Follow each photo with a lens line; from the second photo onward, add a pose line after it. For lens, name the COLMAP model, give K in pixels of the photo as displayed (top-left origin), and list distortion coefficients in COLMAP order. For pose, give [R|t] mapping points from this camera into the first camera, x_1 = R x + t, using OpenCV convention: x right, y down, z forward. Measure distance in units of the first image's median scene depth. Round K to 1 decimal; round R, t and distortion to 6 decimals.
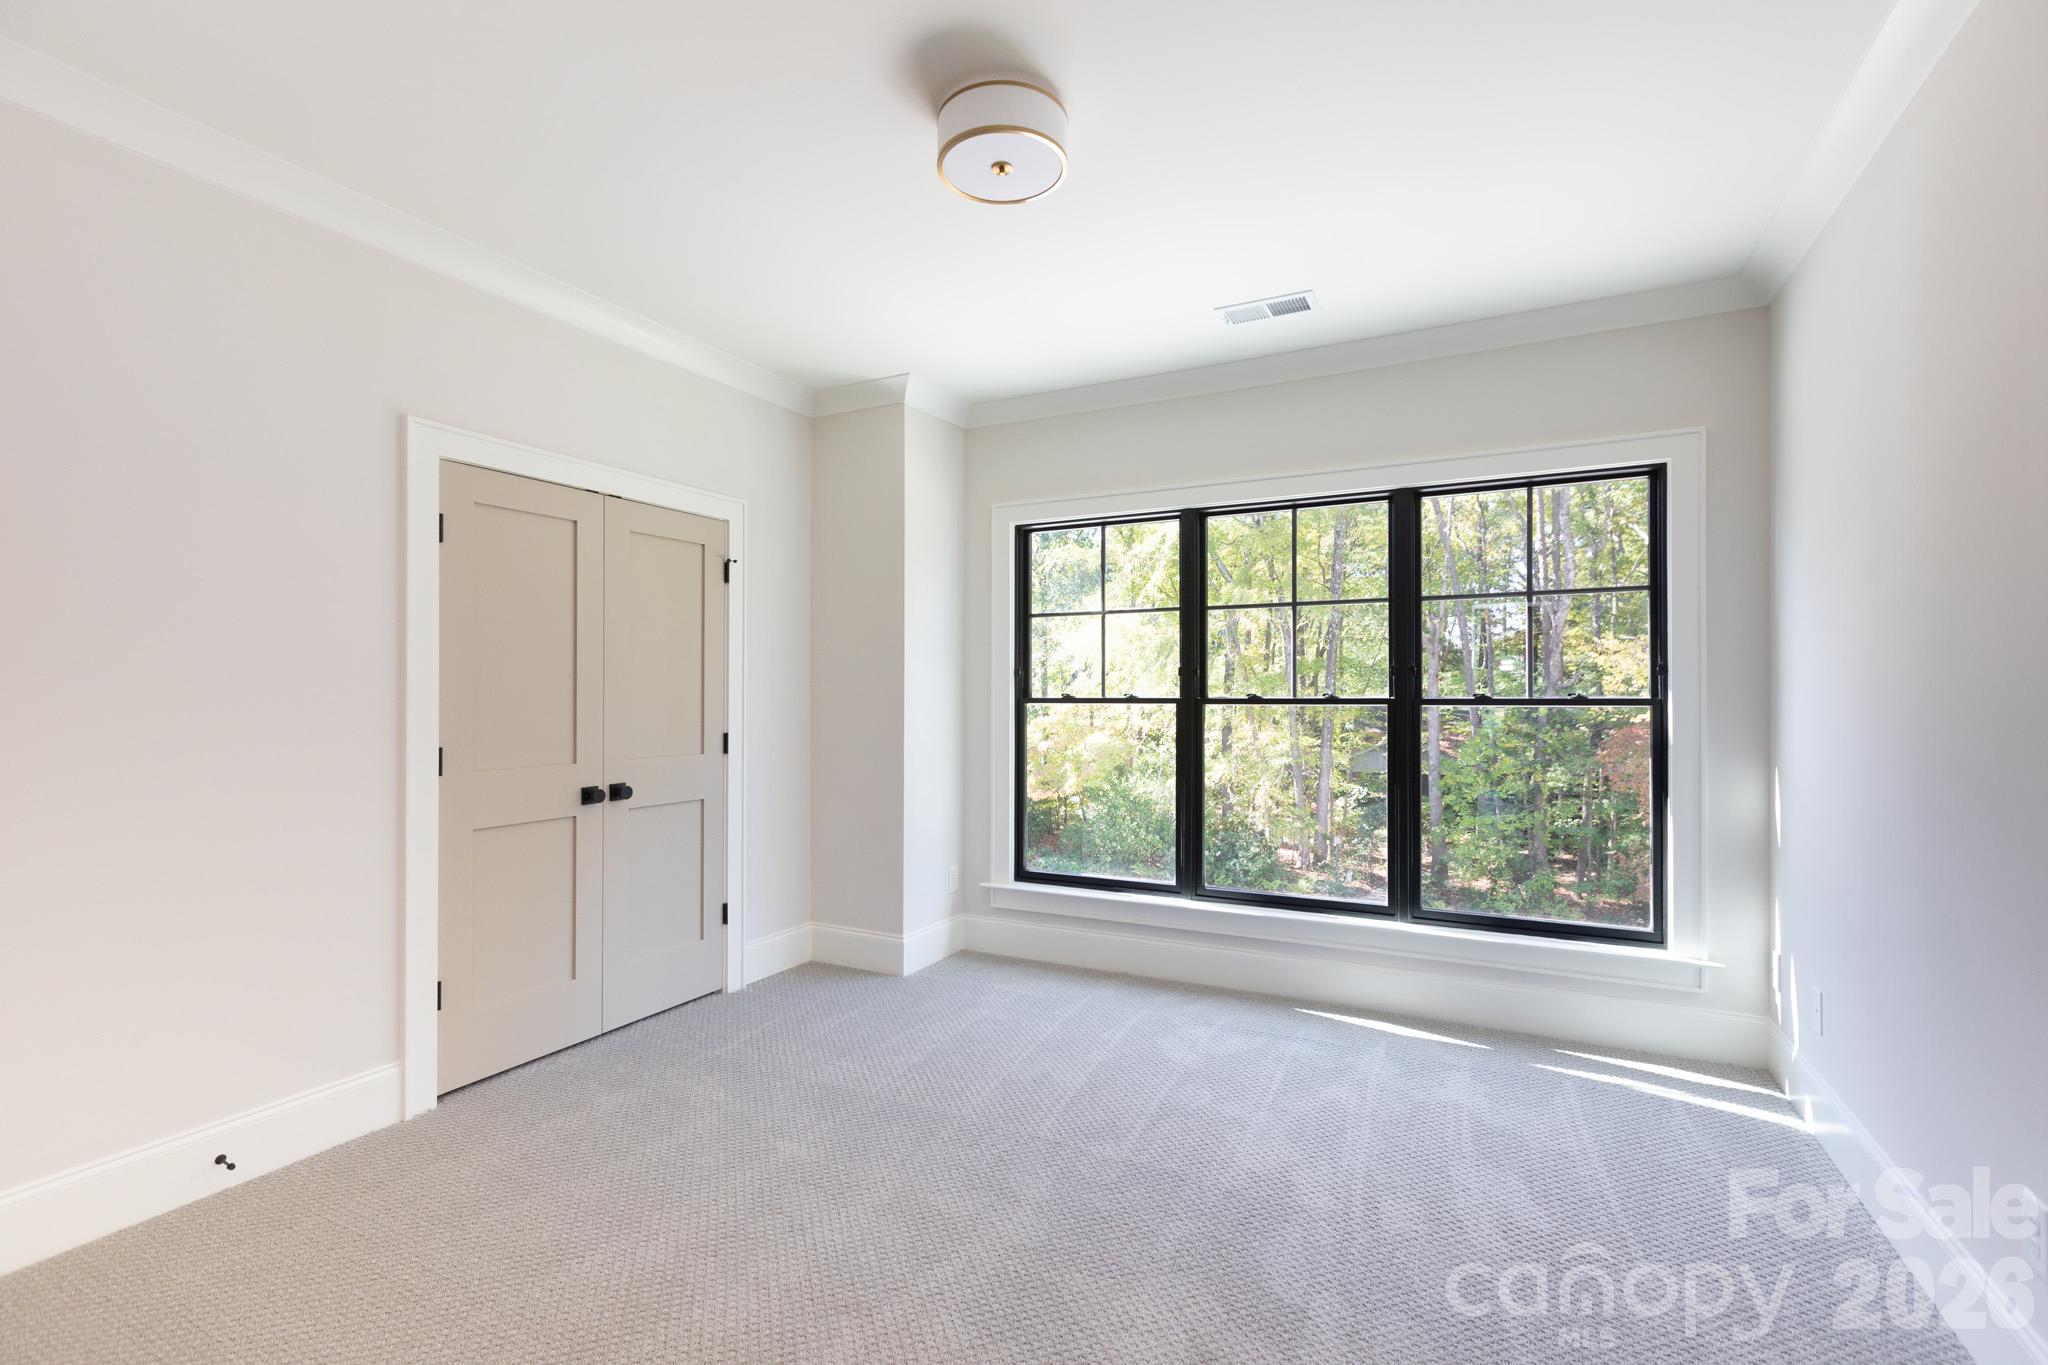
lens RADIAL K [[939.1, 0, 1019.6], [0, 939.1, 686.3], [0, 0, 1]] dist [-0.001168, -0.001052]
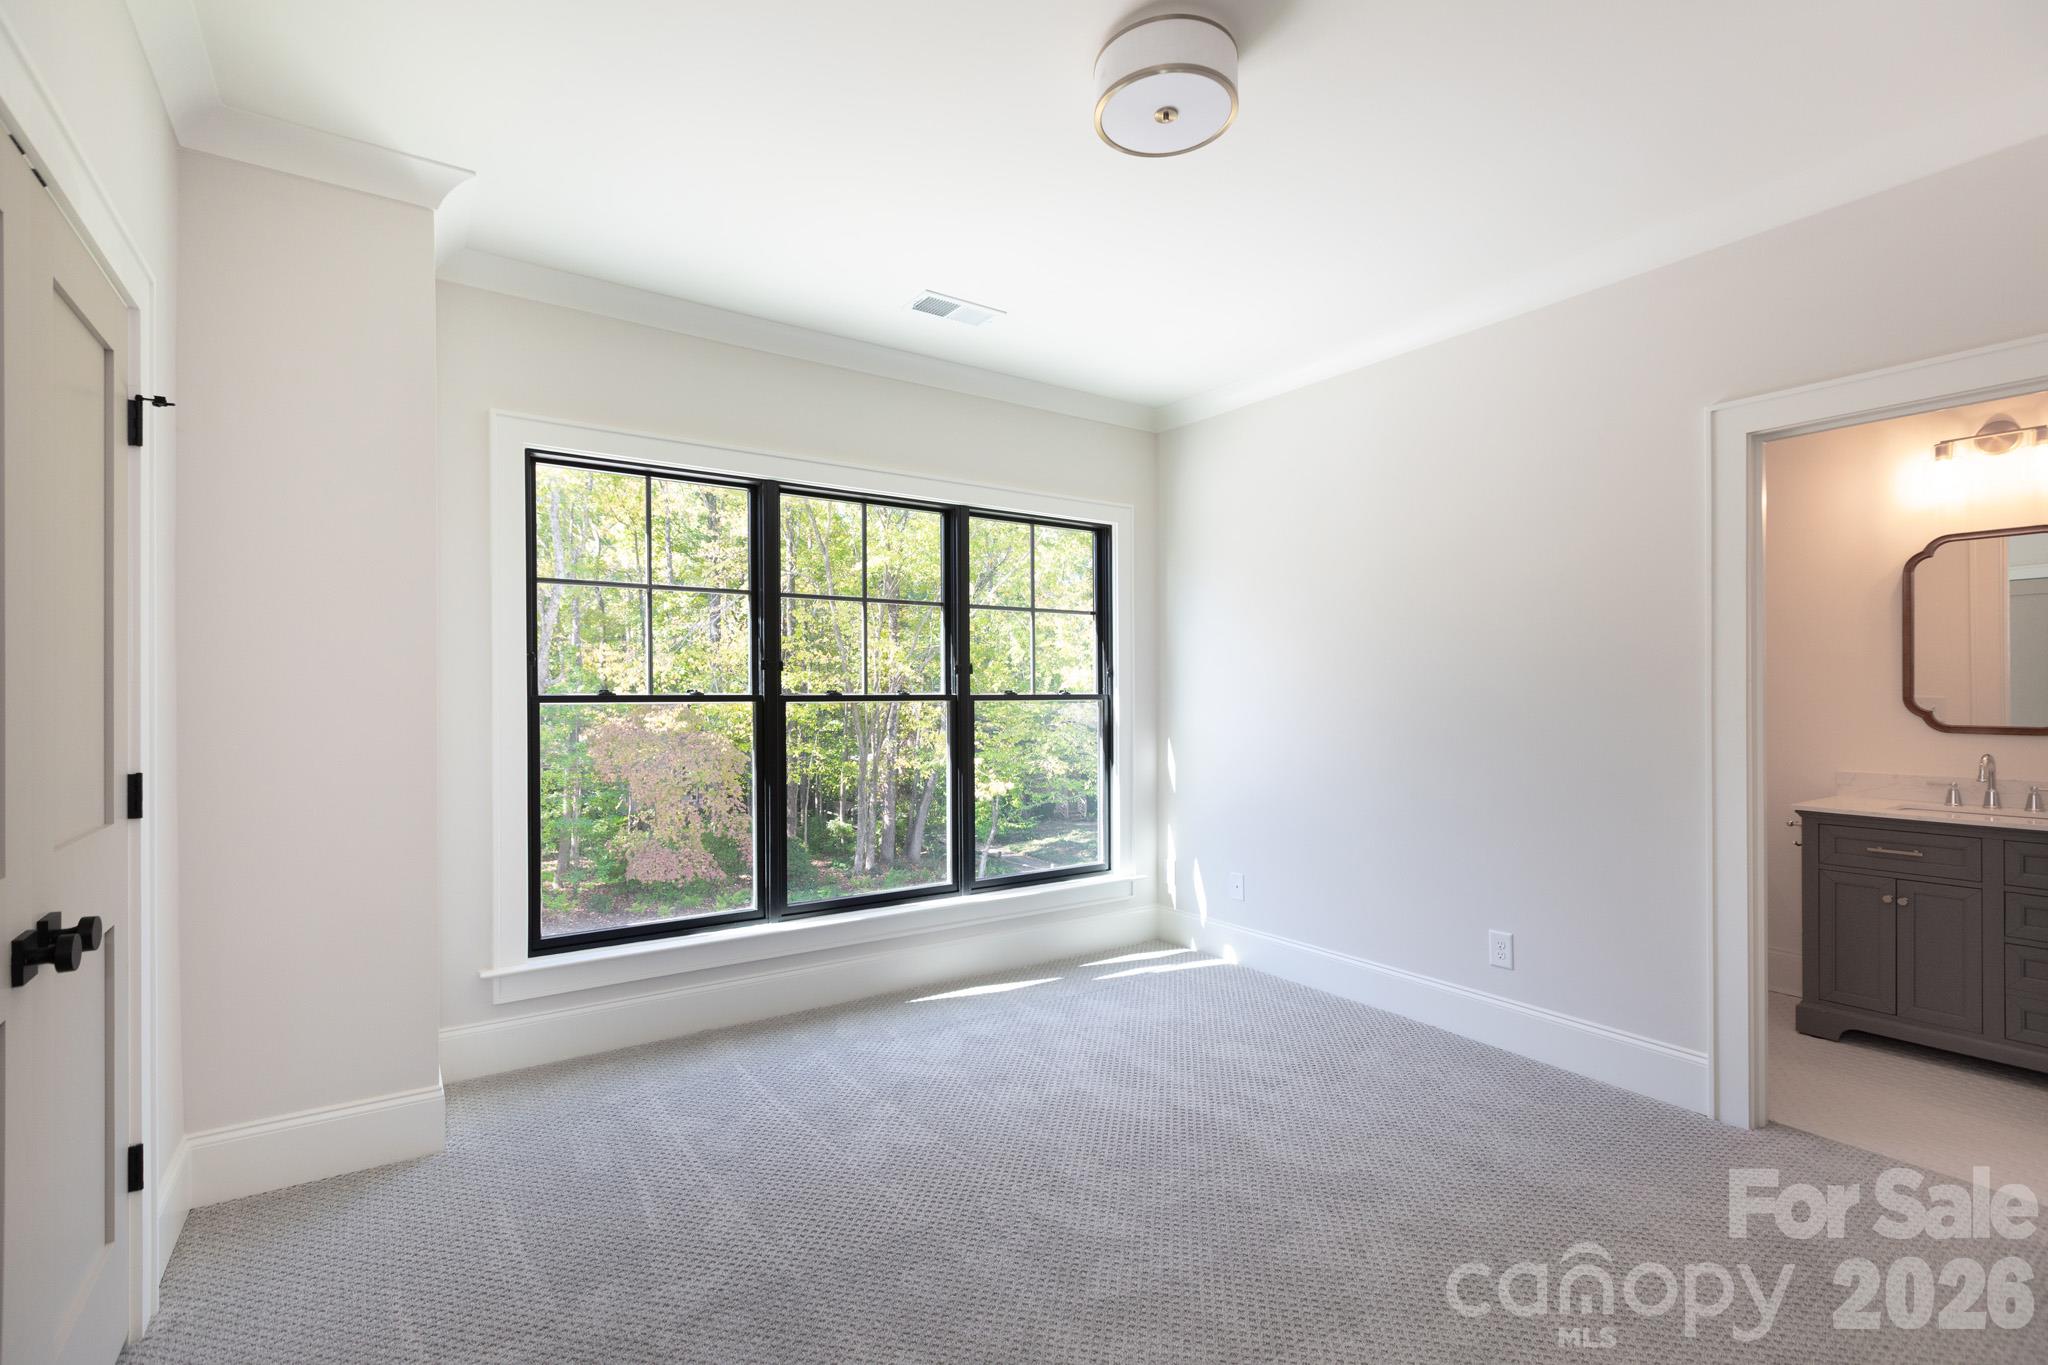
lens RADIAL K [[939.1, 0, 1031.4], [0, 939.1, 692.2], [0, 0, 1]] dist [-0.001168, -0.001052]
pose [[0.457319, -0.001659, 0.889301, -0.564188], [-0.010198, 0.999923, 0.007110, 0.001222], [-0.889244, -0.012320, 0.457267, 0.434122]]
